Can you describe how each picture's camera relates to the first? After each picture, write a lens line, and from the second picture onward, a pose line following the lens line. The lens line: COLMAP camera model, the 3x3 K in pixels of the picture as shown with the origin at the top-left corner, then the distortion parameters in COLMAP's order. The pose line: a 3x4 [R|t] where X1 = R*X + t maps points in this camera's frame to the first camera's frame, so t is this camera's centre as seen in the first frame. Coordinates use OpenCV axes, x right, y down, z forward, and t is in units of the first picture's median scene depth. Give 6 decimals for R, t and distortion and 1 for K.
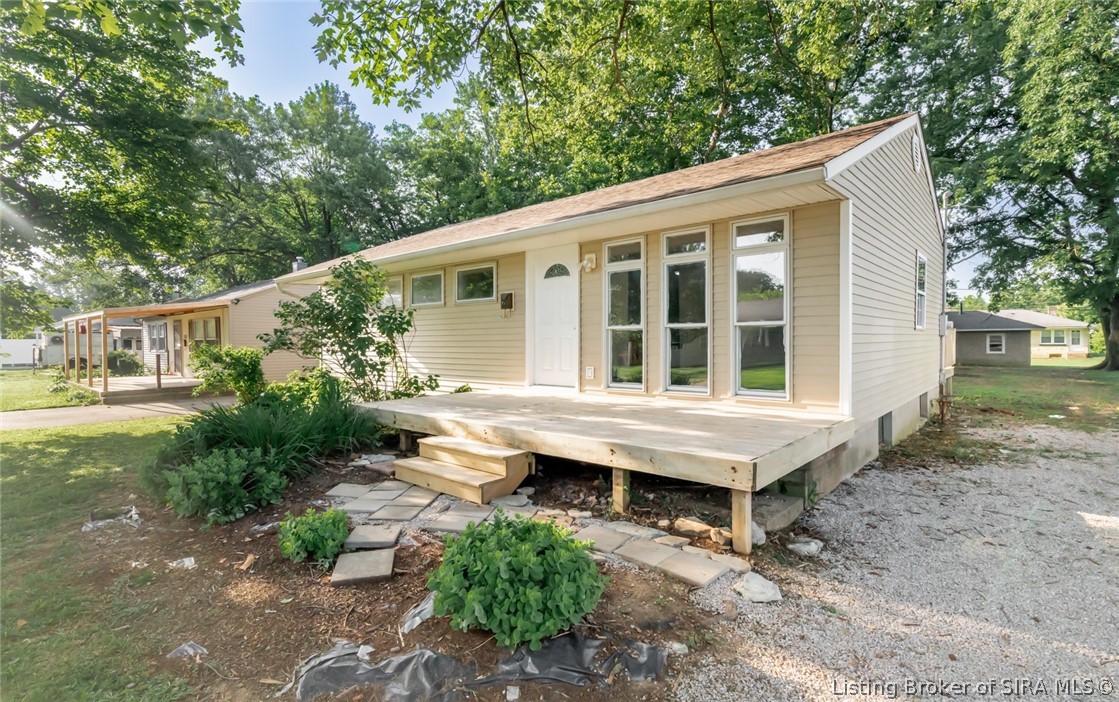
lens RADIAL K [[539.6, 0, 559.5], [0, 539.6, 351.0], [0, 0, 1]] dist [-0.000013, 0.000125]
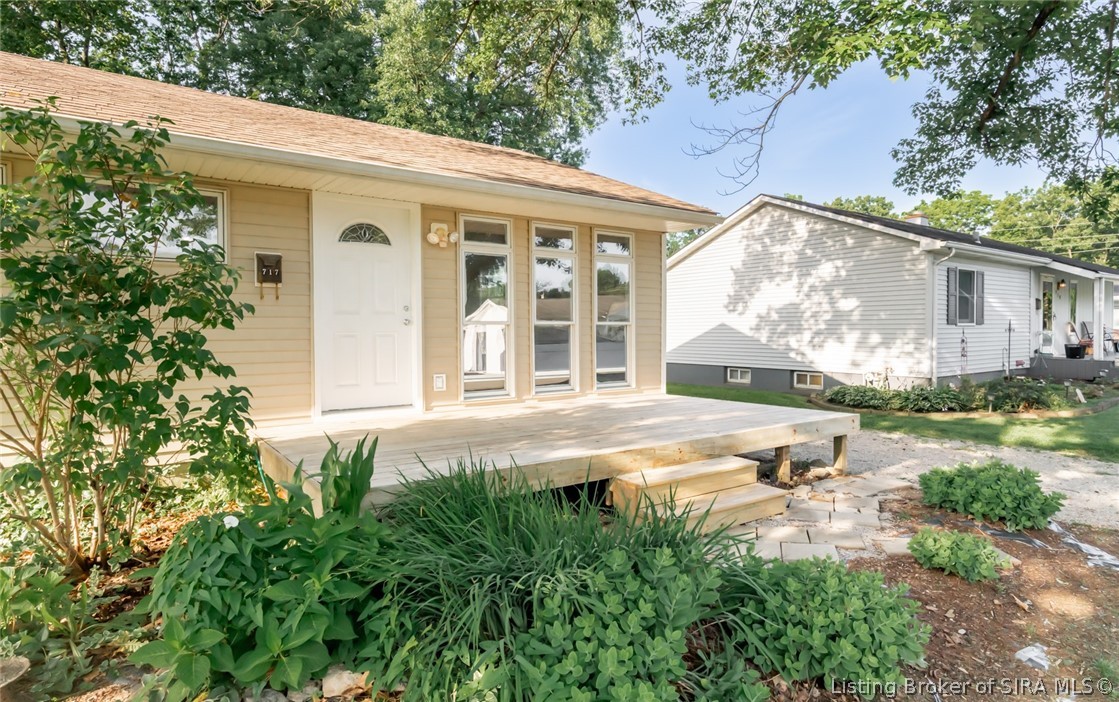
lens RADIAL K [[622.6, 0, 556.7], [0, 622.6, 345.4], [0, 0, 1]] dist [0.002612, 0.001189]
pose [[0.237912, -0.009049, 0.971244, -0.805522], [0.022860, 0.999732, 0.003715, -0.011607], [-0.971018, 0.021319, 0.238055, 0.696026]]
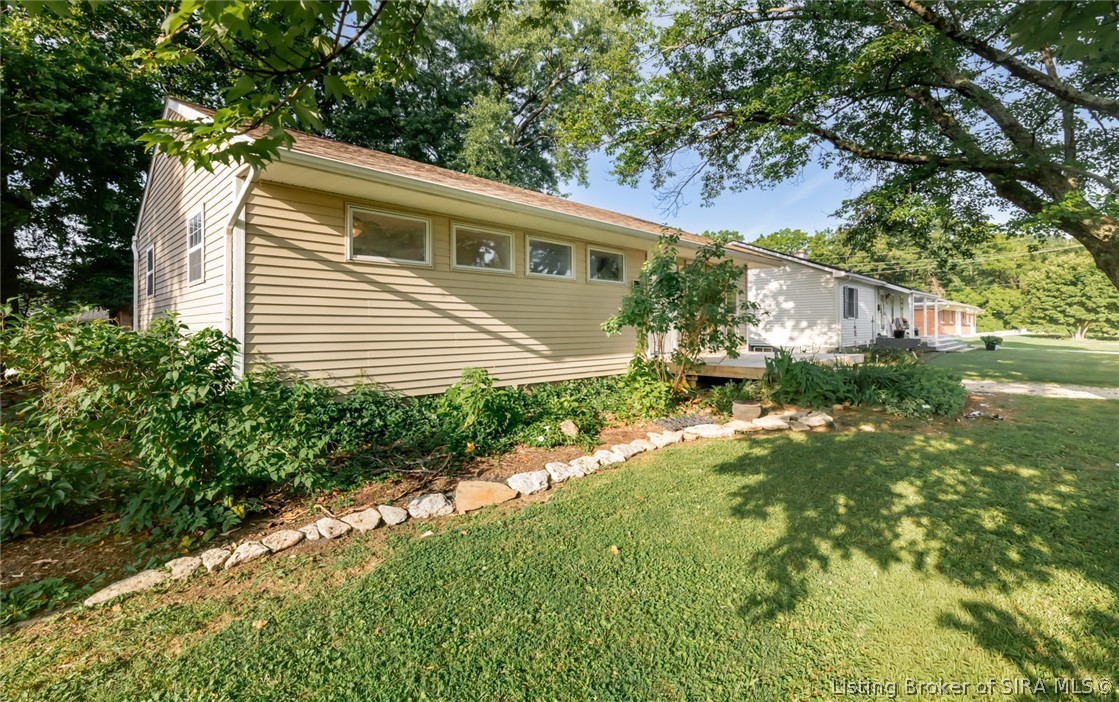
lens RADIAL K [[503.7, 0, 555.4], [0, 503.7, 325.6], [0, 0, 1]] dist [0.001325, 0.000082]
pose [[0.060789, 0.011540, 0.998084, -1.534502], [0.019283, 0.999733, -0.012733, 0.005205], [-0.997964, 0.020021, 0.060551, 1.407488]]
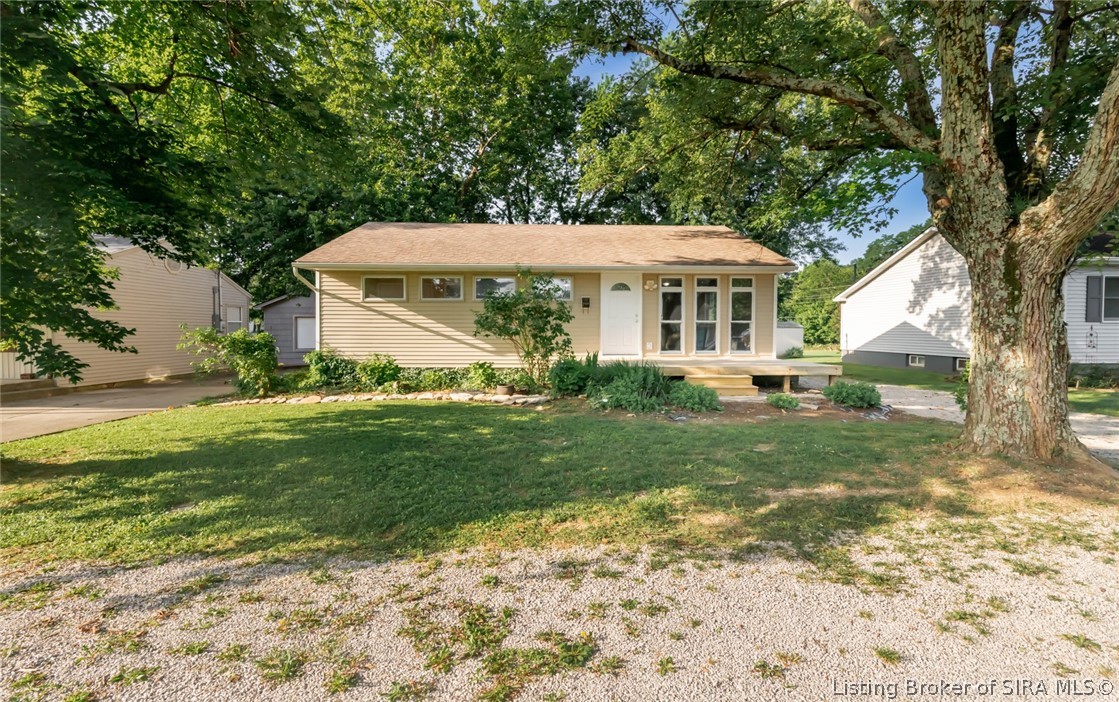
lens RADIAL K [[491.7, 0, 561.4], [0, 491.7, 341.8], [0, 0, 1]] dist [0.002477, 0.000171]
pose [[0.718986, -0.003491, 0.695016, -1.429400], [0.004271, 0.999991, 0.000605, 0.026962], [-0.695012, 0.002534, 0.718994, 0.013786]]
